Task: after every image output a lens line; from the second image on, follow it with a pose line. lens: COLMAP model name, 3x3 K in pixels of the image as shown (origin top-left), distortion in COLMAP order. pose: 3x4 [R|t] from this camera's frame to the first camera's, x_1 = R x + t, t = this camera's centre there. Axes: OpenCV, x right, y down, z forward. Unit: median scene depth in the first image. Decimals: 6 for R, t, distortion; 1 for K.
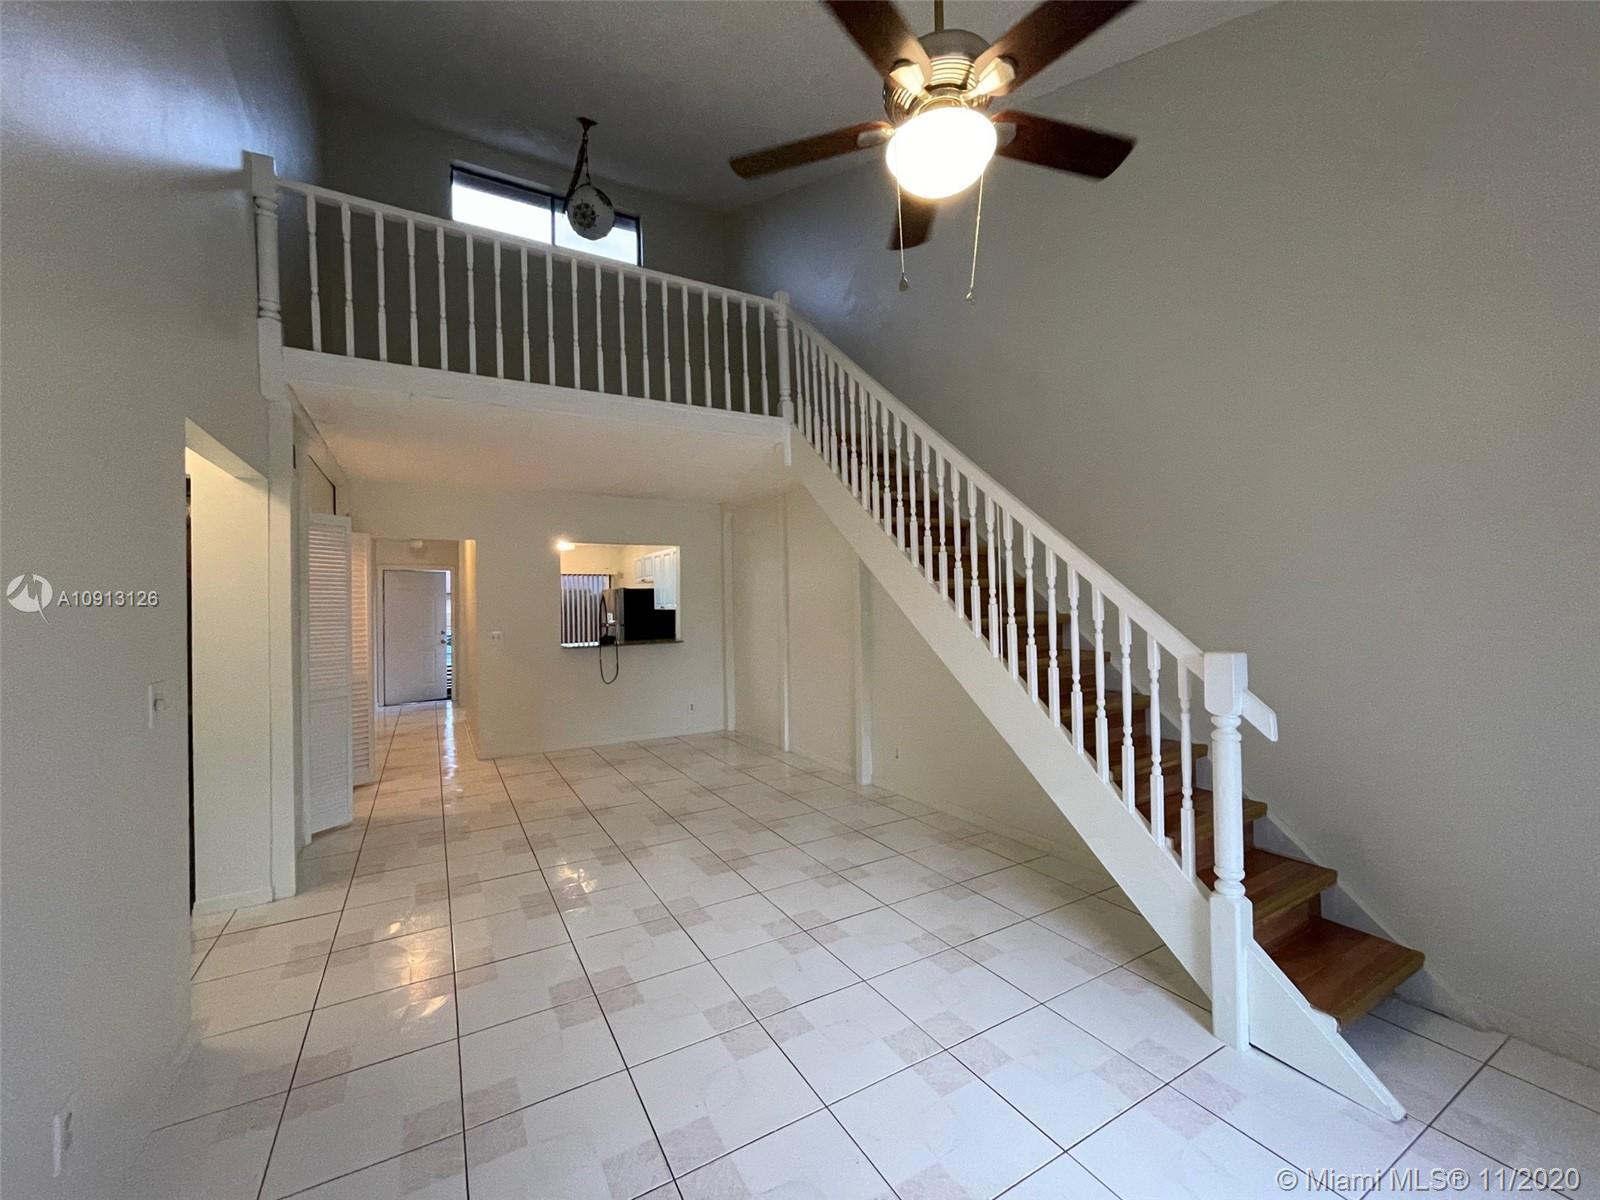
lens RADIAL K [[646.5, 0, 785.8], [0, 646.5, 607.9], [0, 0, 1]] dist [-0.001932, -0.000055]
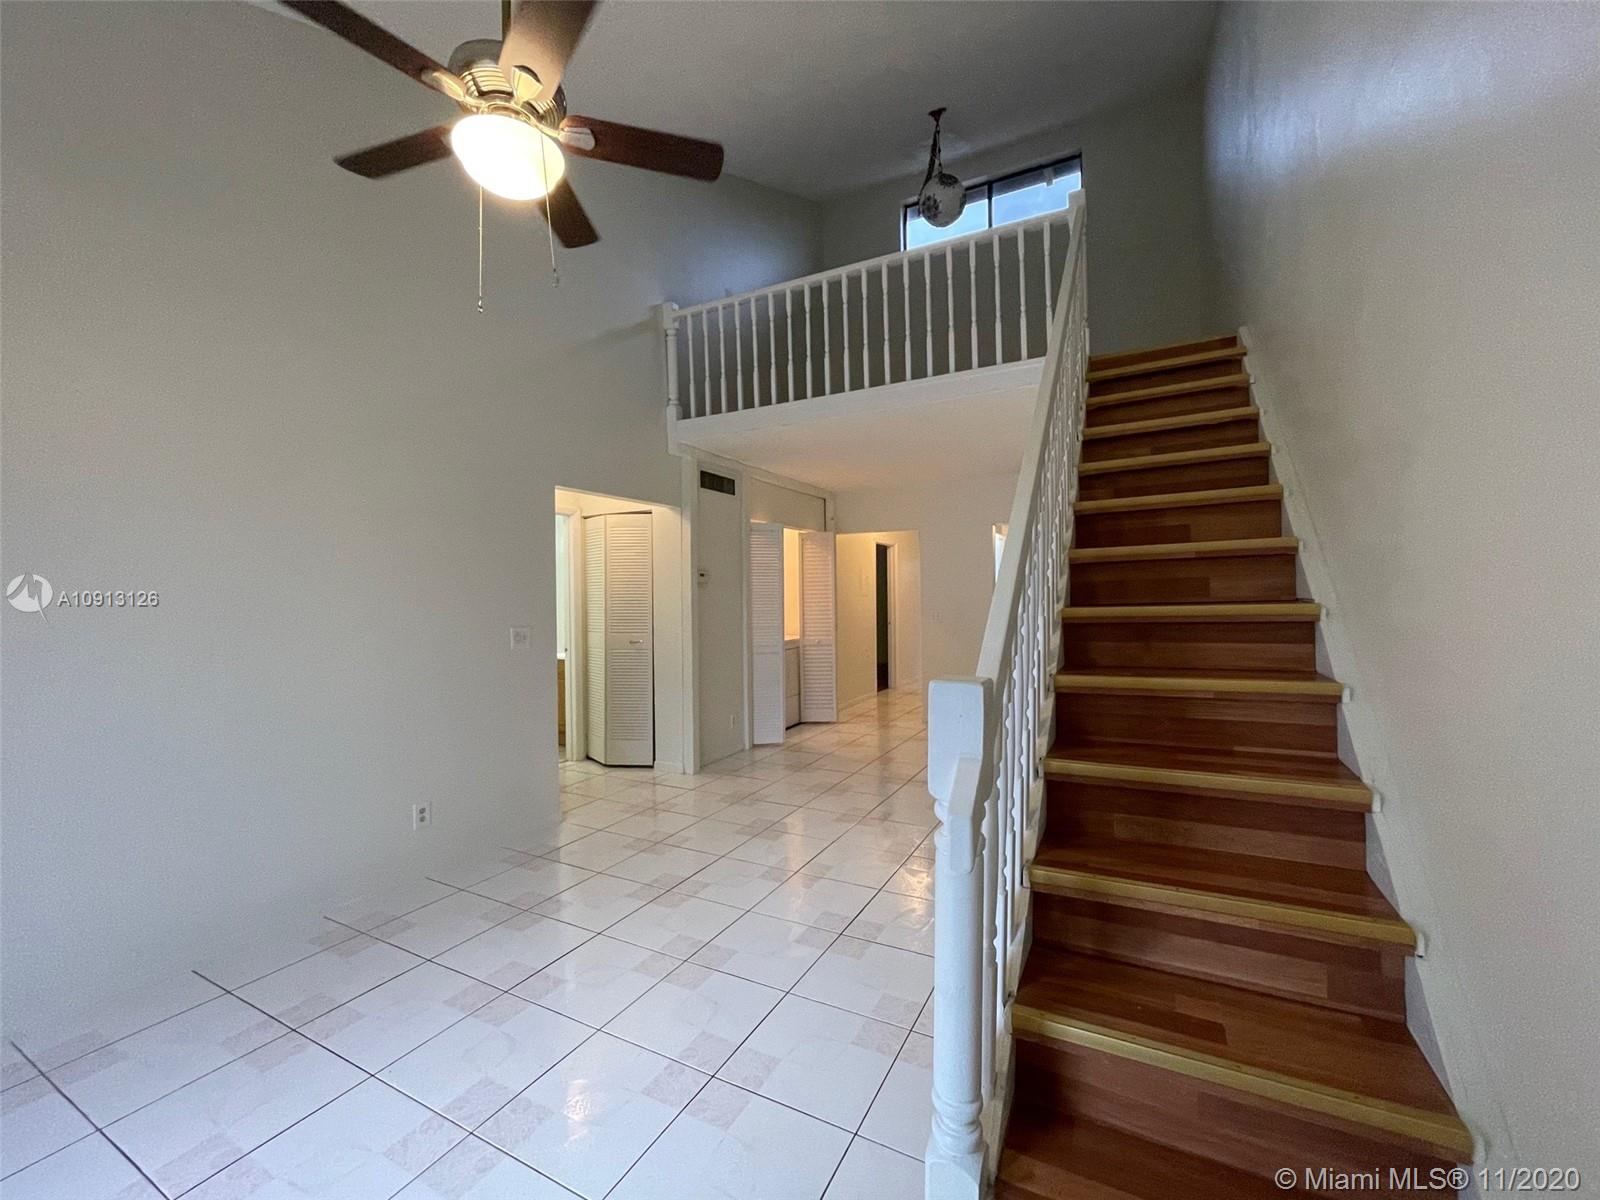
lens RADIAL K [[646.5, 0, 786.1], [0, 646.5, 588.3], [0, 0, 1]] dist [-0.001932, -0.000055]
pose [[0.537050, 0.007160, -0.843520, 0.439961], [0.002988, 0.999942, 0.010390, -0.008757], [0.843545, -0.008101, 0.536997, 0.242807]]
